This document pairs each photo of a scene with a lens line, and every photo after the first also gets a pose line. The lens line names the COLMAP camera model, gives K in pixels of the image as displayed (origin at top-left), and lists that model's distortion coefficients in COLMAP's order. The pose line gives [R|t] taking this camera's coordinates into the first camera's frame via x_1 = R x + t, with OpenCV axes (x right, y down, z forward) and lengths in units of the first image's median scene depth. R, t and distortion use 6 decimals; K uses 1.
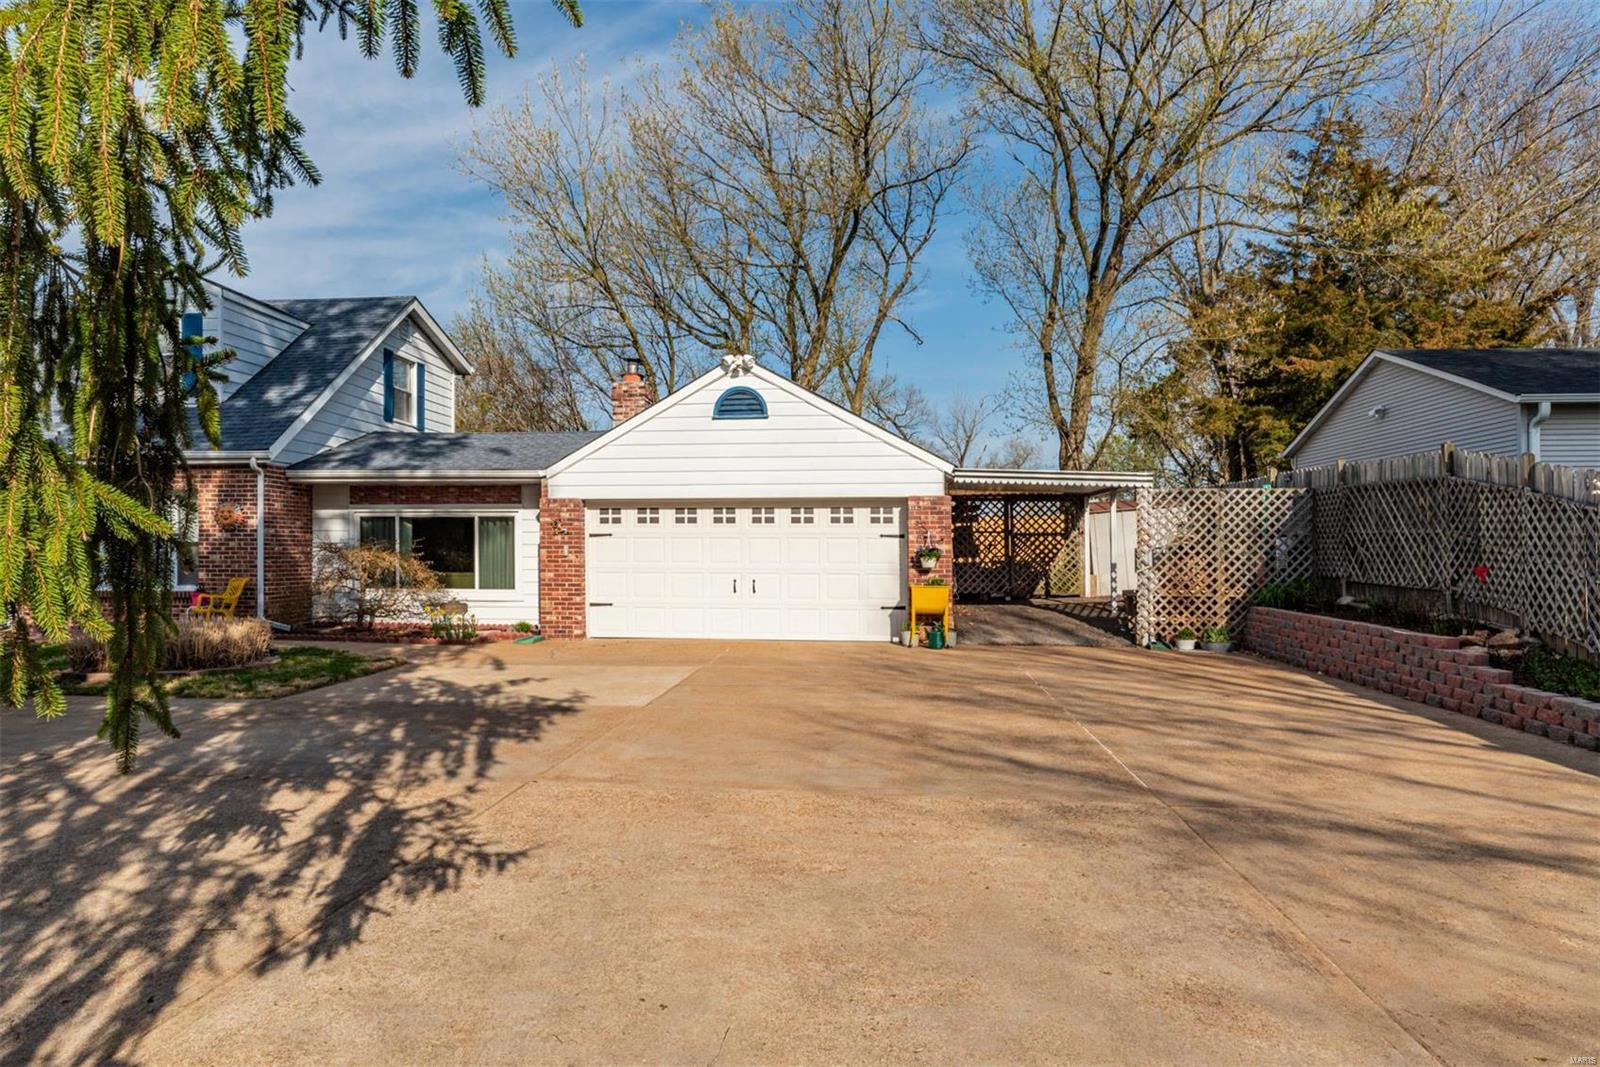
lens RADIAL K [[1080.9, 0, 800.0], [0, 1080.9, 533.5], [0, 0, 1]] dist [0.009486, 0.000300]
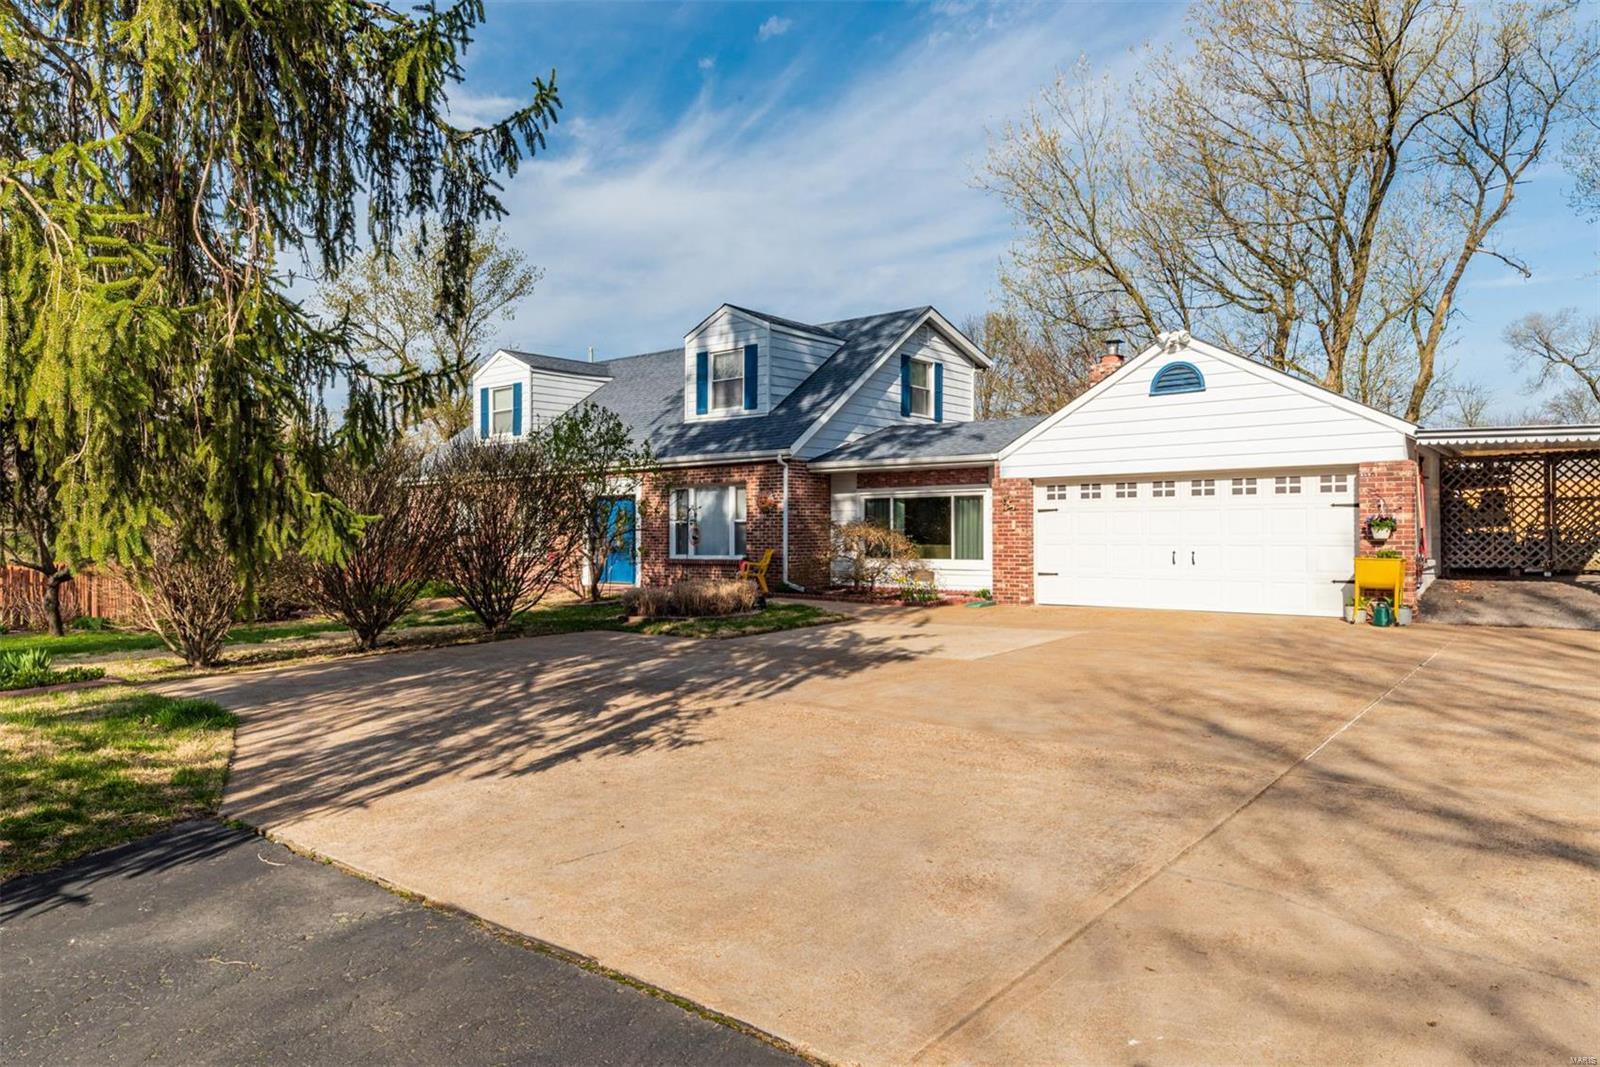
lens RADIAL K [[1048.2, 0, 804.4], [0, 1048.2, 502.9], [0, 0, 1]] dist [0.001857, 0.000187]
pose [[0.843557, -0.023538, -0.536523, 0.170202], [0.021251, 0.999720, -0.010447, -0.000129], [0.536619, -0.002589, 0.843821, -0.021454]]
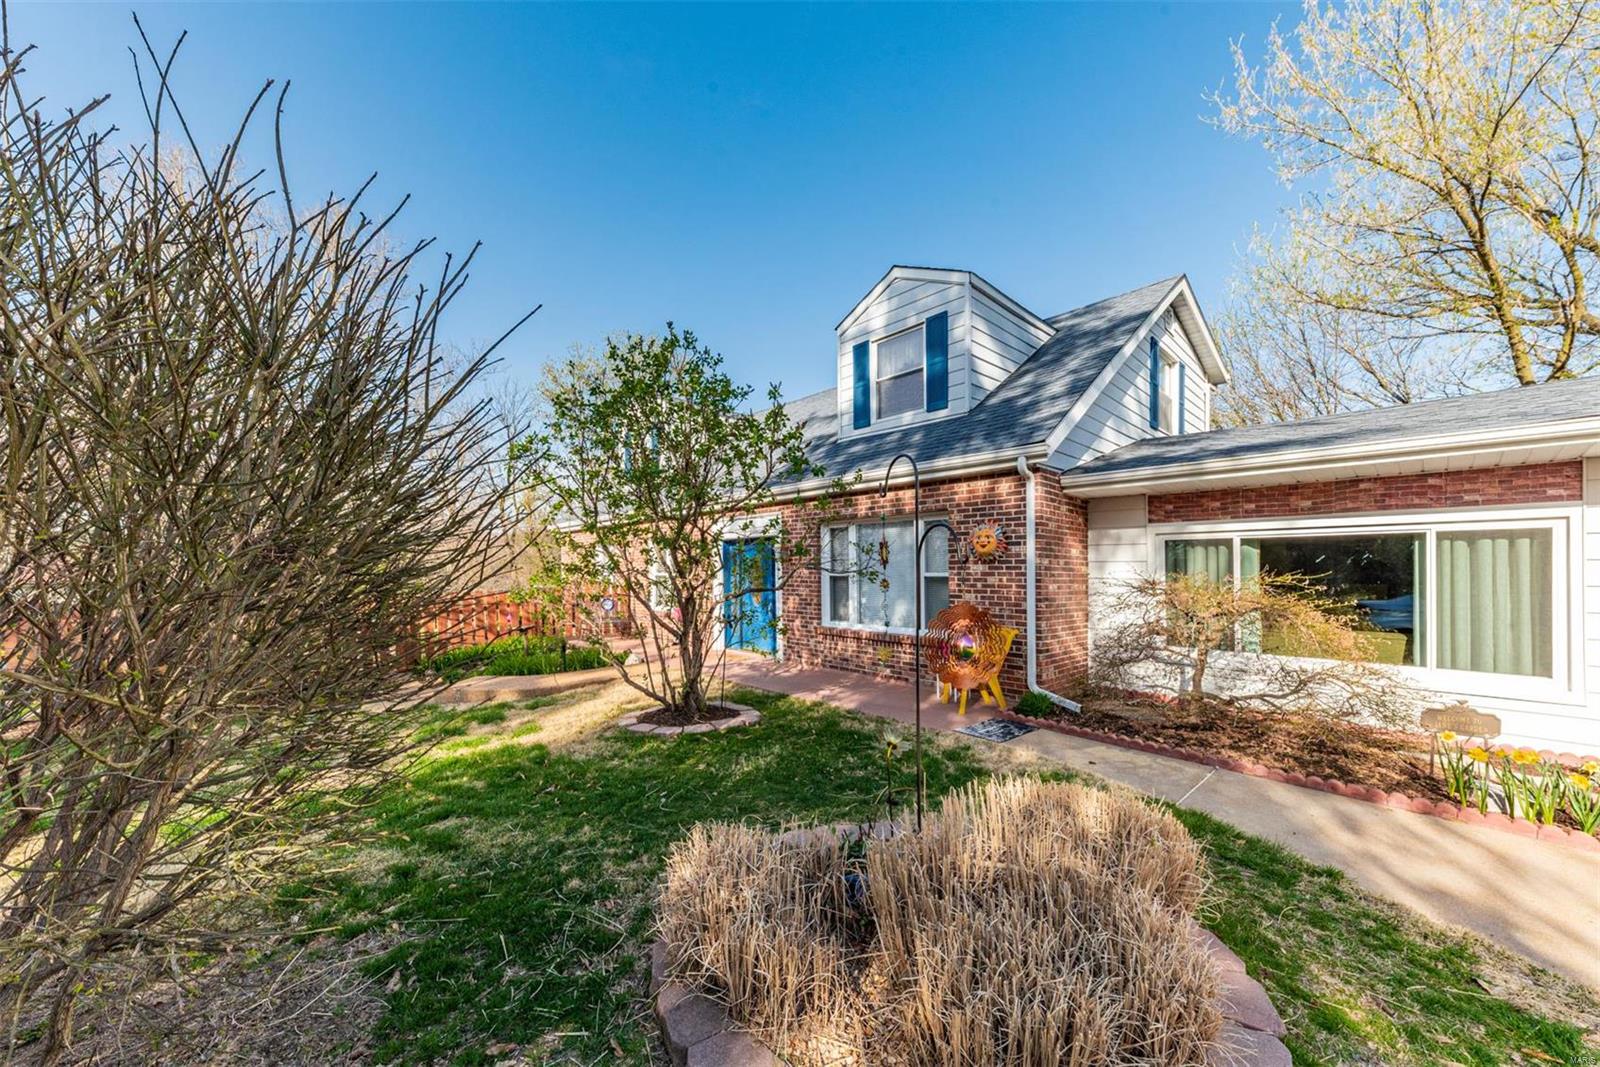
lens RADIAL K [[604.4, 0, 801.0], [0, 604.4, 577.6], [0, 0, 1]] dist [0.047840, 0.000022]
pose [[0.748902, 0.011423, -0.662582, -0.331847], [0.005185, 0.999720, 0.023096, -0.002050], [0.662660, -0.020733, 0.748633, 0.577573]]
